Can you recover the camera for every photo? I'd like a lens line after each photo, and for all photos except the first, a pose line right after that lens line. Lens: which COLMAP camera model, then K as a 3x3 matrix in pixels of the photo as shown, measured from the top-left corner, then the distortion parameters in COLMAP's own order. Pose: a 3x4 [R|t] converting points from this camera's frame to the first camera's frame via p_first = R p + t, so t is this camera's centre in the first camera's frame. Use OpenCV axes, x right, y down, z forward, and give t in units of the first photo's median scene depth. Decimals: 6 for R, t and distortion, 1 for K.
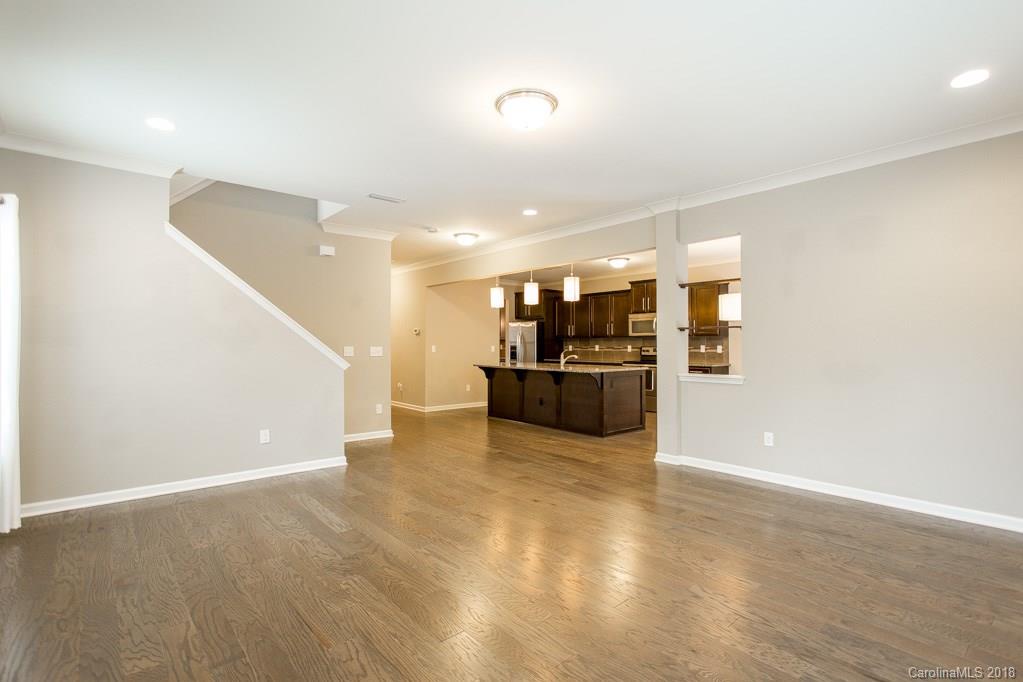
lens RADIAL K [[493.2, 0, 513.5], [0, 493.2, 342.0], [0, 0, 1]] dist [-0.007412, 0.006626]
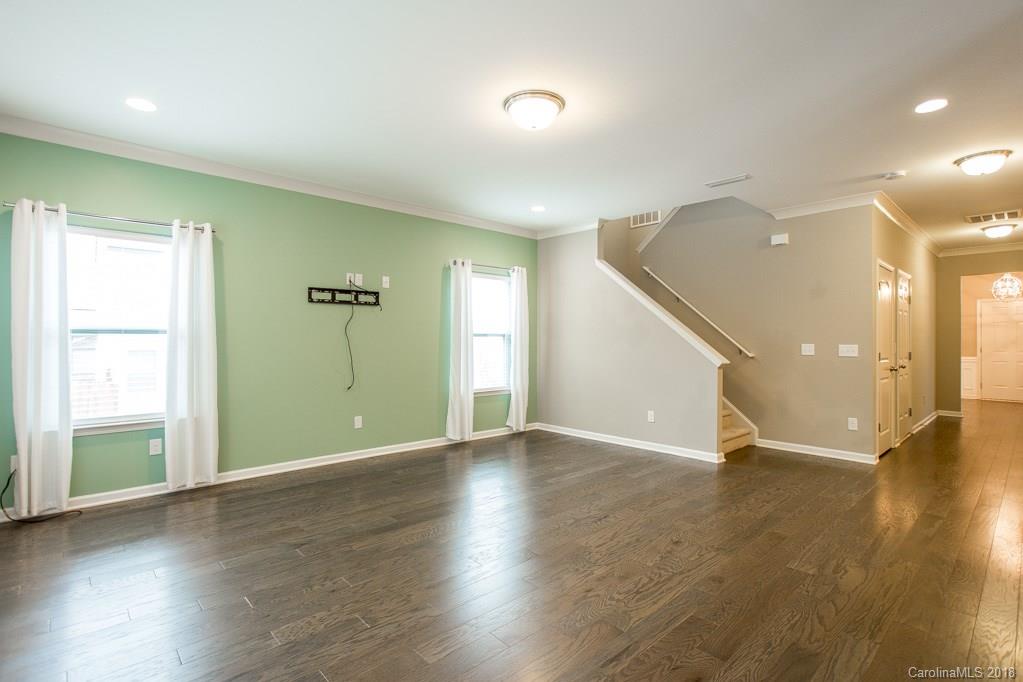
lens RADIAL K [[493.2, 0, 504.5], [0, 493.2, 346.2], [0, 0, 1]] dist [-0.007412, 0.006626]
pose [[0.024114, 0.013417, -0.999619, 0.898255], [-0.000615, 0.999910, 0.013406, 0.003279], [0.999709, 0.000291, 0.024120, 0.789583]]
